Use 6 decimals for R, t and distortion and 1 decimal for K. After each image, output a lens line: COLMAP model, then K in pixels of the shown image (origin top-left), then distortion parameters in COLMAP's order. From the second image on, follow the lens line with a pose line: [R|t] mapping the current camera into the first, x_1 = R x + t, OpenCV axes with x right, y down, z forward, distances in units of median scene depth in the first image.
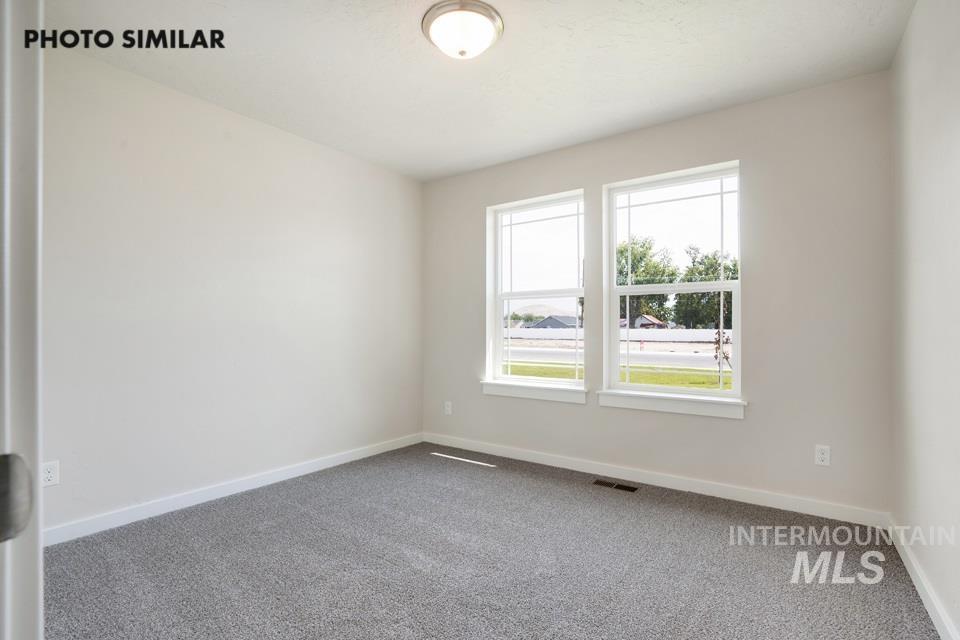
lens RADIAL K [[445.0, 0, 482.5], [0, 445.0, 325.0], [0, 0, 1]] dist [-0.013098, 0.001803]
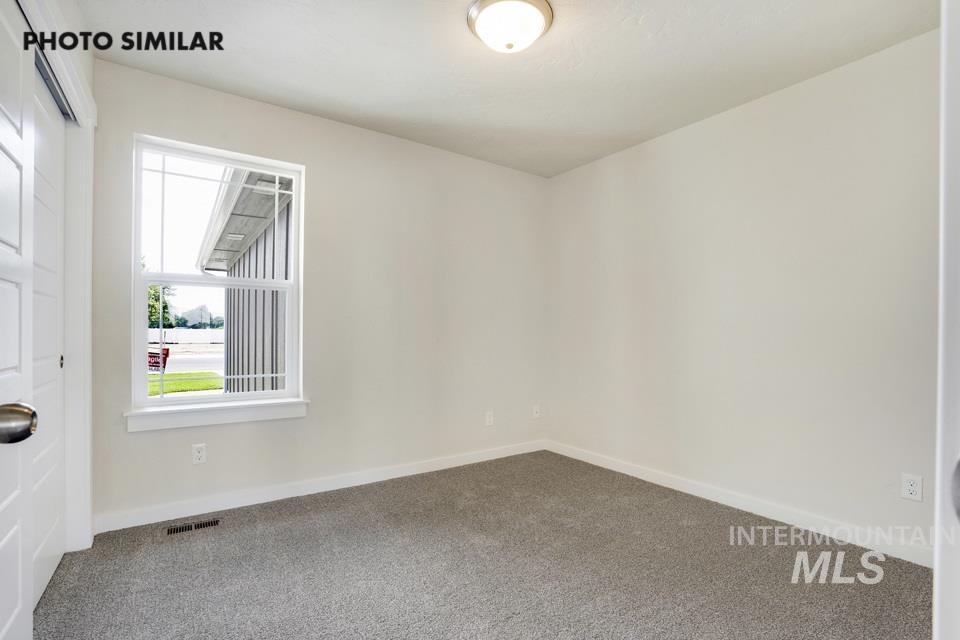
lens RADIAL K [[473.2, 0, 482.6], [0, 473.2, 326.5], [0, 0, 1]] dist [-0.000049, -0.000034]
pose [[0.373116, 0.011995, 0.927707, -0.288273], [-0.017449, 0.999830, -0.005910, 0.001231], [-0.927621, -0.013983, 0.373262, 0.202916]]
